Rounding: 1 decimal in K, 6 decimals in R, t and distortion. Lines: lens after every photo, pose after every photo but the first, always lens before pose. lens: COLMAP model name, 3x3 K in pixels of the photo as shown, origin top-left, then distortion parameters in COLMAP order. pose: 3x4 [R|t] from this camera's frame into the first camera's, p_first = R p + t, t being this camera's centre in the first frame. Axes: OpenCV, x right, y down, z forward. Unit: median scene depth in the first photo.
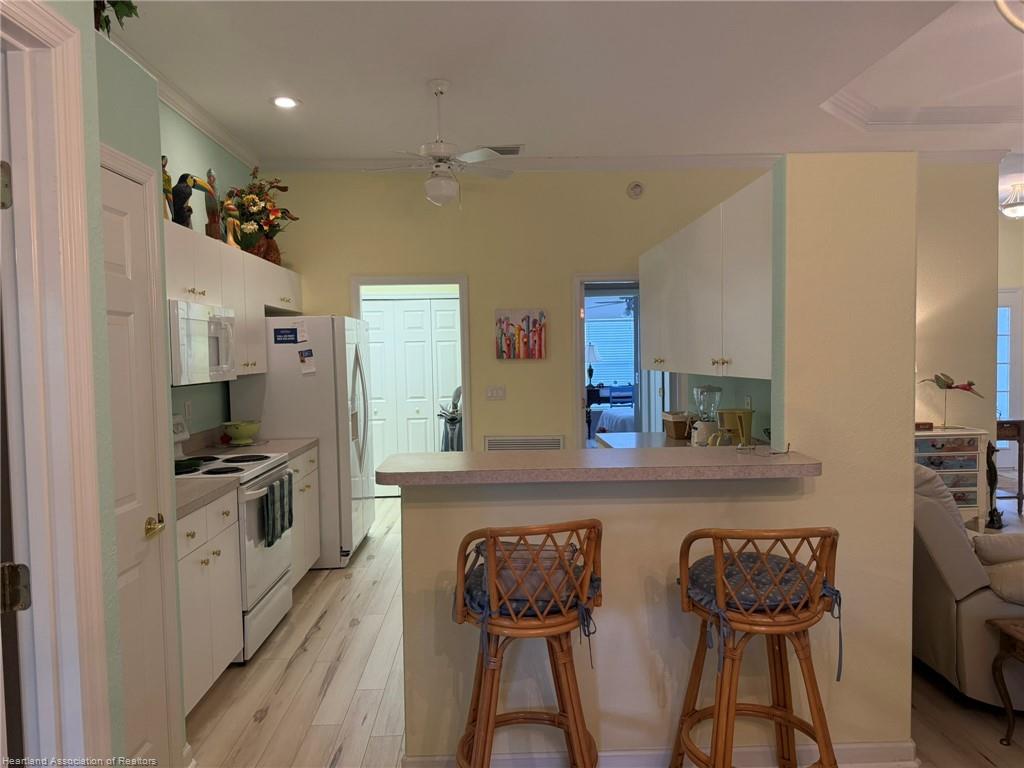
lens RADIAL K [[728.4, 0, 510.5], [0, 728.4, 384.8], [0, 0, 1]] dist [0.009427, -0.025620]
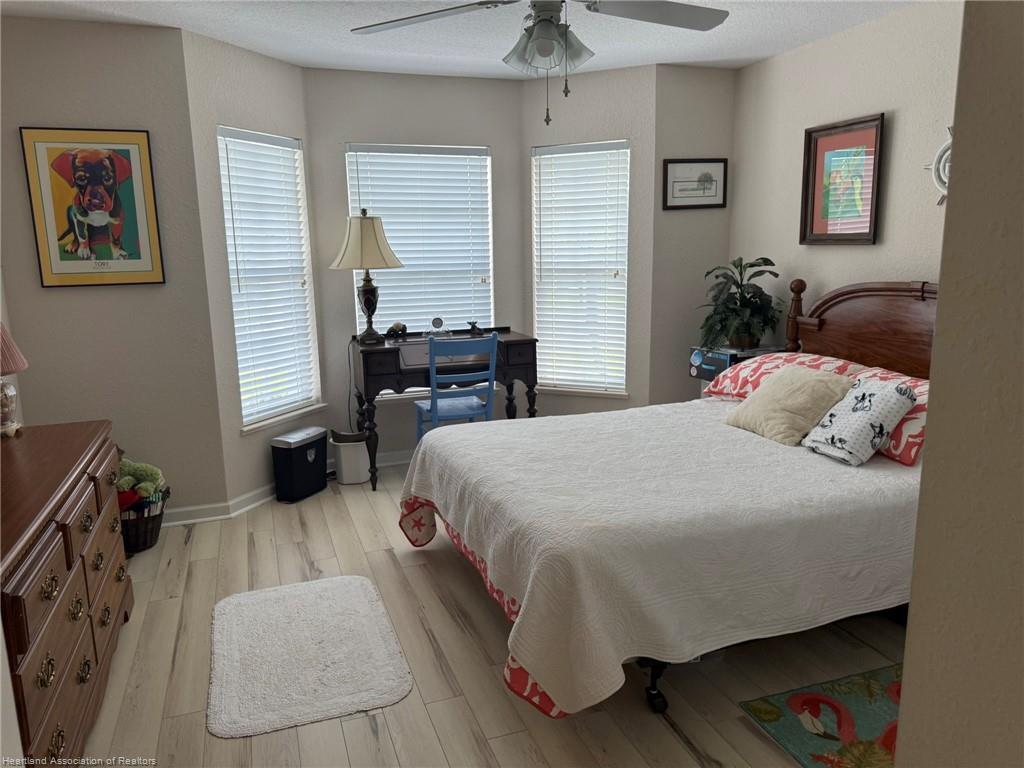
lens RADIAL K [[728.4, 0, 511.6], [0, 728.4, 383.0], [0, 0, 1]] dist [0.009427, -0.025620]
pose [[0.947522, -0.060141, 0.313982, 0.063179], [0.016583, 0.990069, 0.139598, -0.024669], [-0.319260, -0.127065, 0.939110, 0.655236]]
